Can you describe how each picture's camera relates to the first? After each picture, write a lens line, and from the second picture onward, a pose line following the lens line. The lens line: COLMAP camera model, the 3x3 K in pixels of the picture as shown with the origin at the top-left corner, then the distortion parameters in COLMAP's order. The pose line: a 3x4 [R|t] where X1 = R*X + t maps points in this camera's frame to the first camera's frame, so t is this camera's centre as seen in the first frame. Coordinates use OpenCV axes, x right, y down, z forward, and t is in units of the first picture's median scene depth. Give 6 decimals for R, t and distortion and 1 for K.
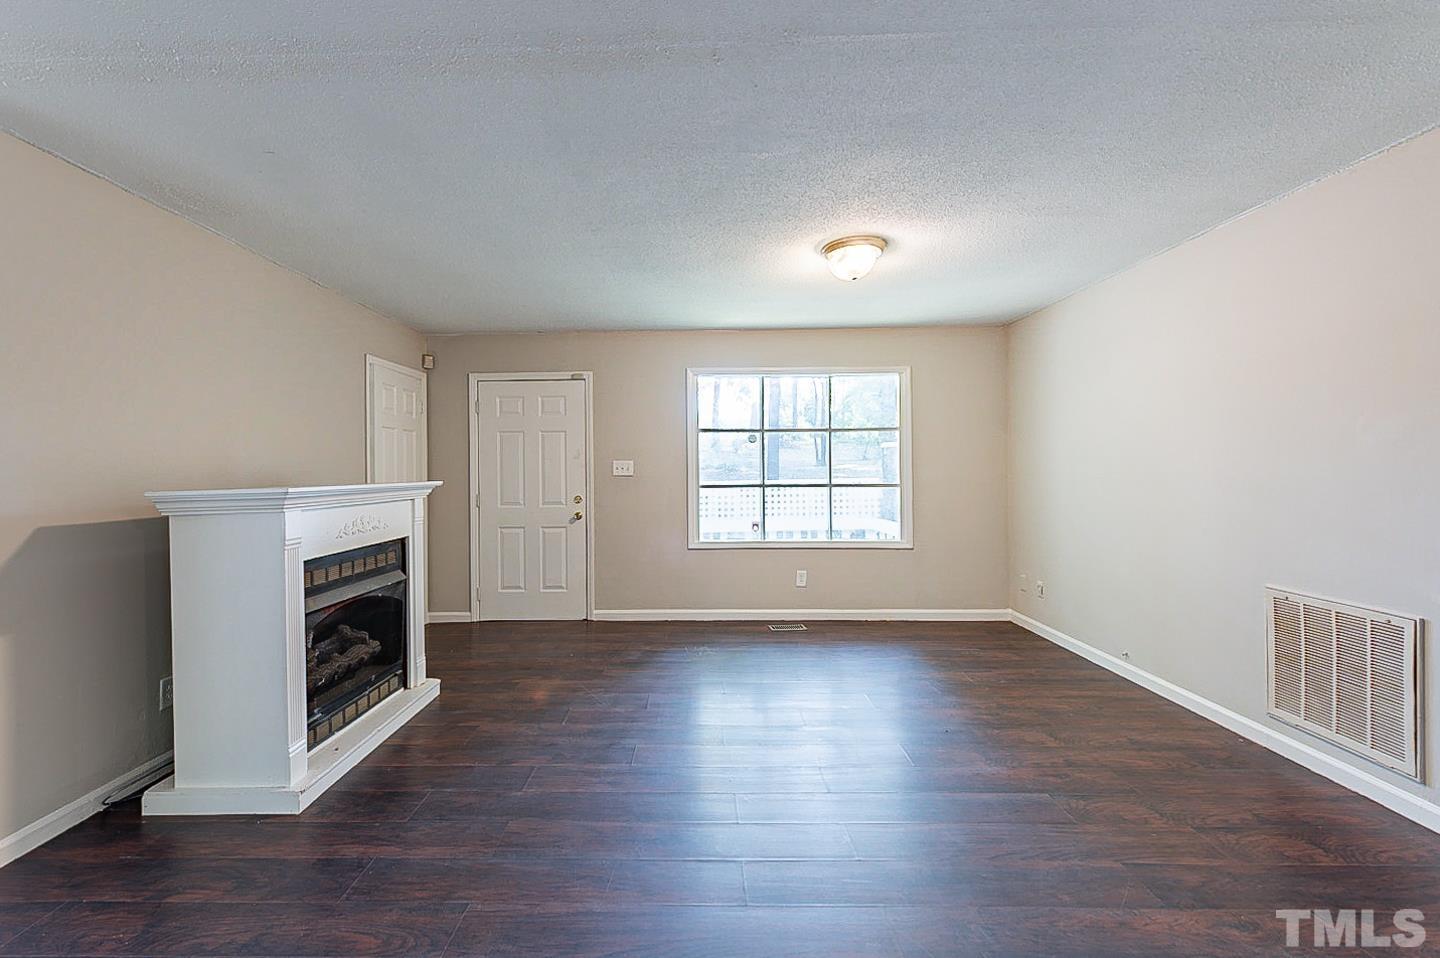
lens RADIAL K [[613.7, 0, 684.0], [0, 613.7, 472.1], [0, 0, 1]] dist [0.000028, -0.000081]
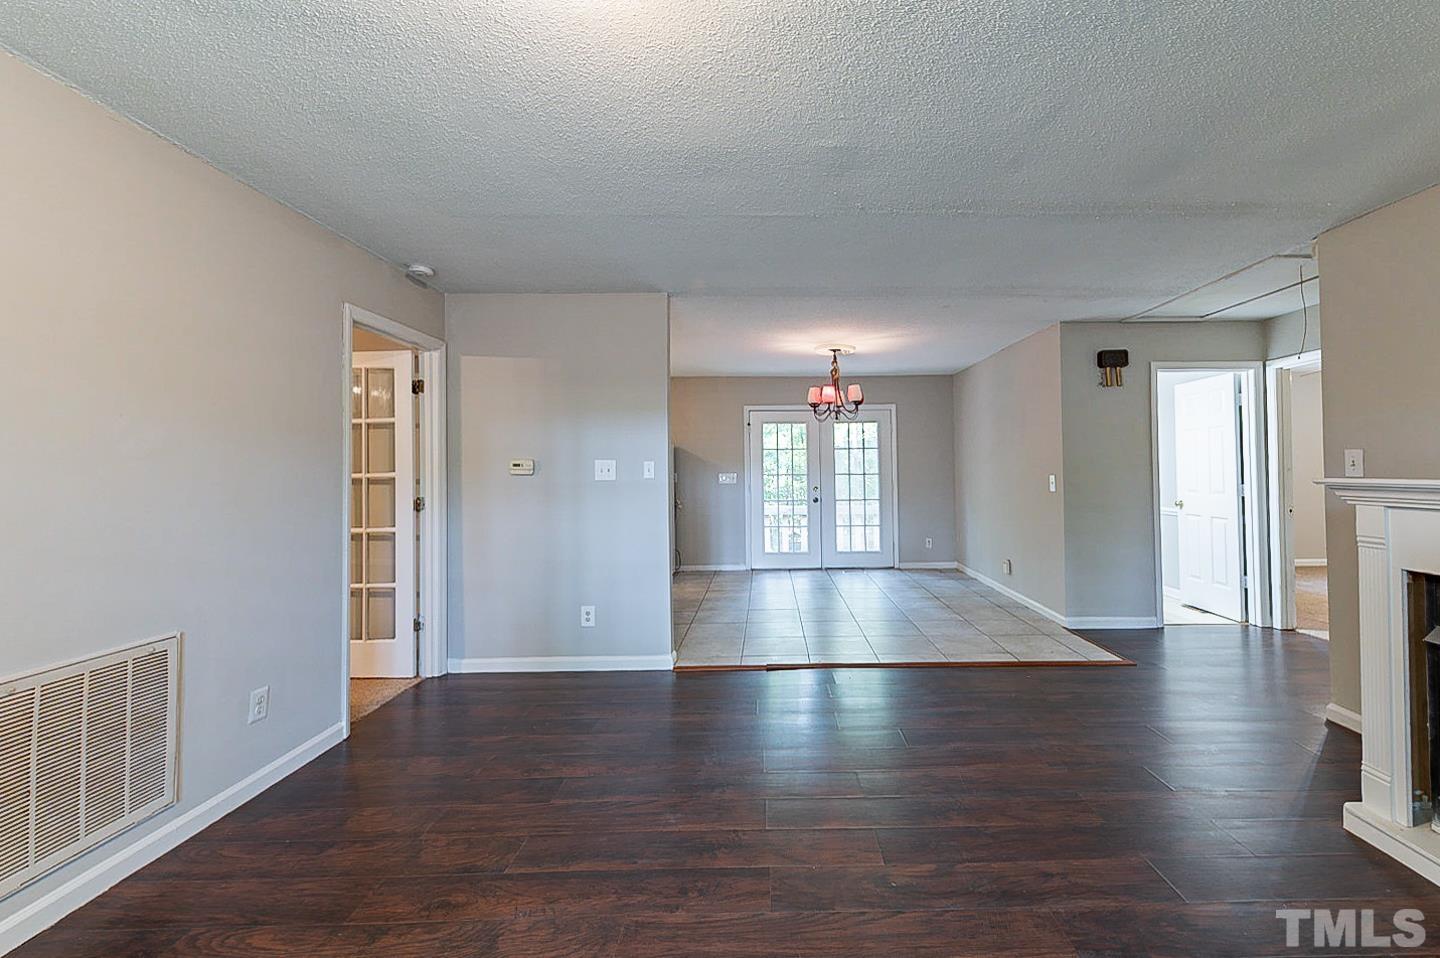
lens RADIAL K [[613.5, 0, 765.3], [0, 613.5, 454.4], [0, 0, 1]] dist [0.000676, 0.000043]
pose [[-0.999643, 0.018368, -0.019391, 0.191025], [0.018721, 0.999659, -0.018179, -0.008387], [0.019050, -0.018535, -0.999647, 1.405249]]
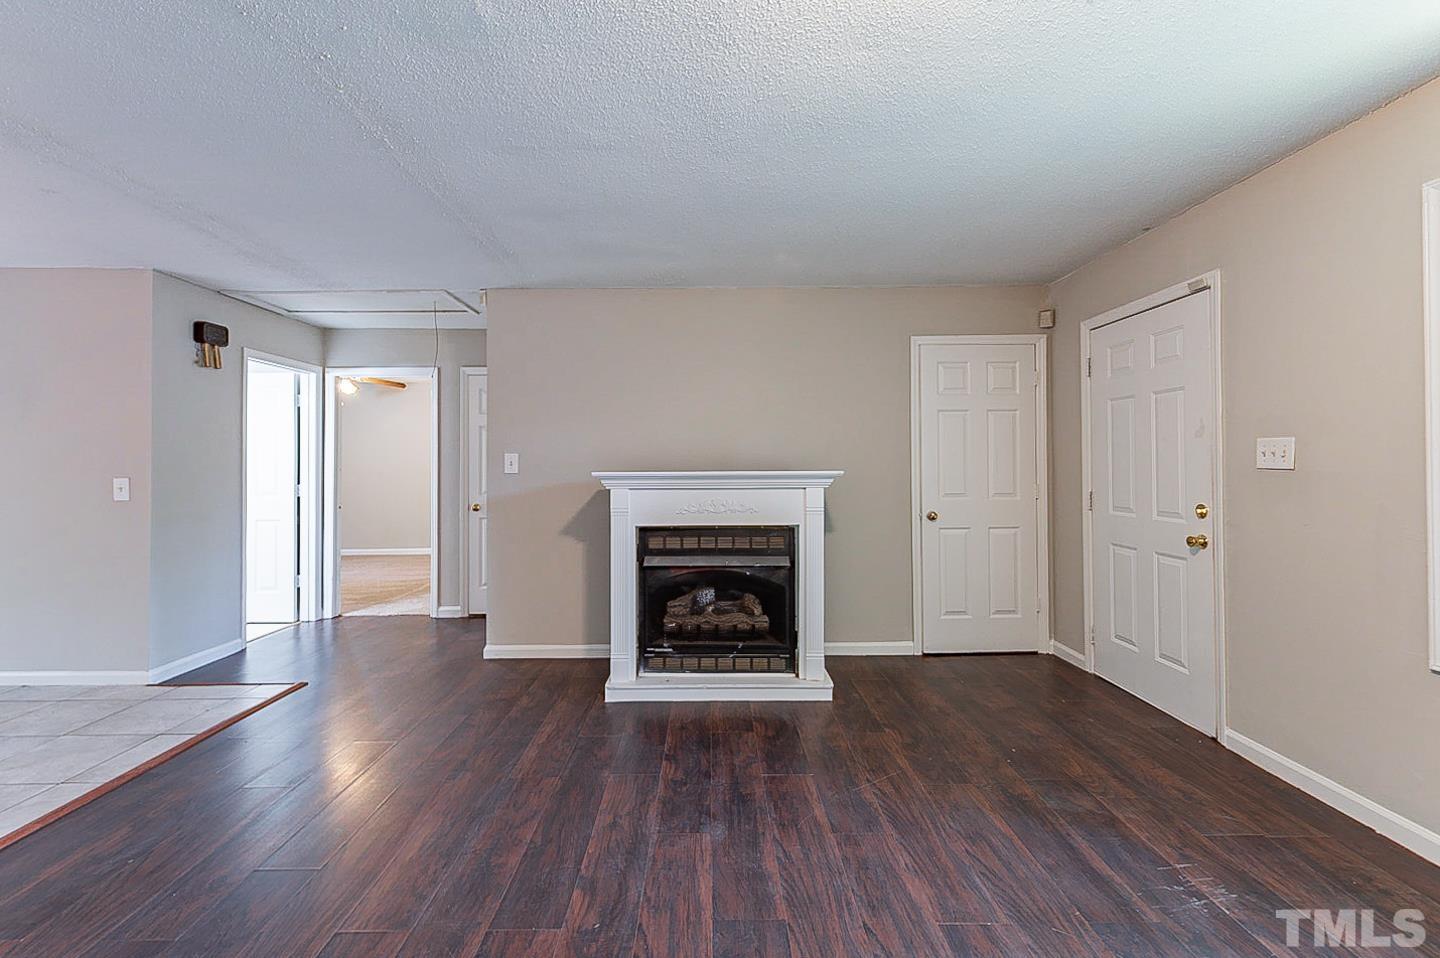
lens RADIAL K [[637.8, 0, 718.0], [0, 637.8, 456.0], [0, 0, 1]] dist [0.011620, -0.000133]
pose [[0.018917, -0.001836, -0.999819, 0.623199], [0.001474, 0.999997, -0.001809, -0.006287], [0.999820, -0.001439, 0.018920, 0.898950]]
